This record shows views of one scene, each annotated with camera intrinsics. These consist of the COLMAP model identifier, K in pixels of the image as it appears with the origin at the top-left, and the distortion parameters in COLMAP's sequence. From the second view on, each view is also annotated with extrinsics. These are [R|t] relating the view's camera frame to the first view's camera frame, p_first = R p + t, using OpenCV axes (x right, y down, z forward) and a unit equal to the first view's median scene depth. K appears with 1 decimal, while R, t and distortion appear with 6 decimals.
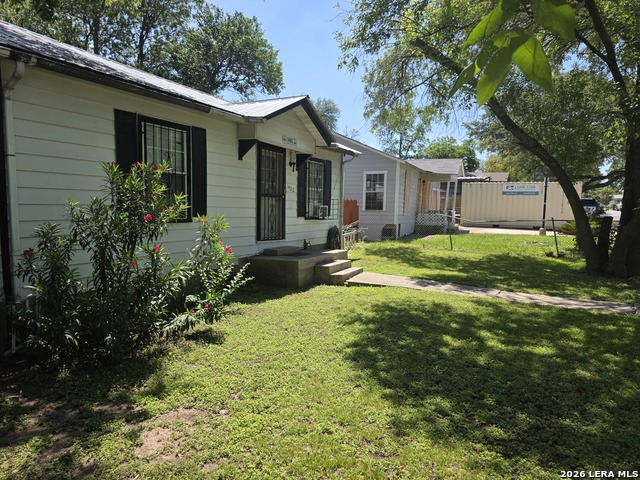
lens RADIAL K [[419.1, 0, 319.3], [0, 419.1, 241.8], [0, 0, 1]] dist [0.008079, -0.003215]
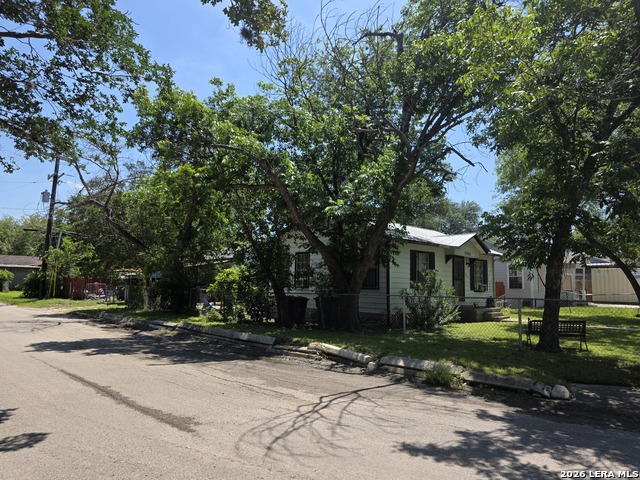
lens RADIAL K [[419.1, 0, 319.4], [0, 419.1, 237.2], [0, 0, 1]] dist [0.008079, -0.003215]
pose [[0.951249, -0.035100, -0.306421, -0.106669], [-0.029404, 0.978657, -0.203384, 0.106415], [0.307020, 0.202479, 0.929914, -0.981634]]
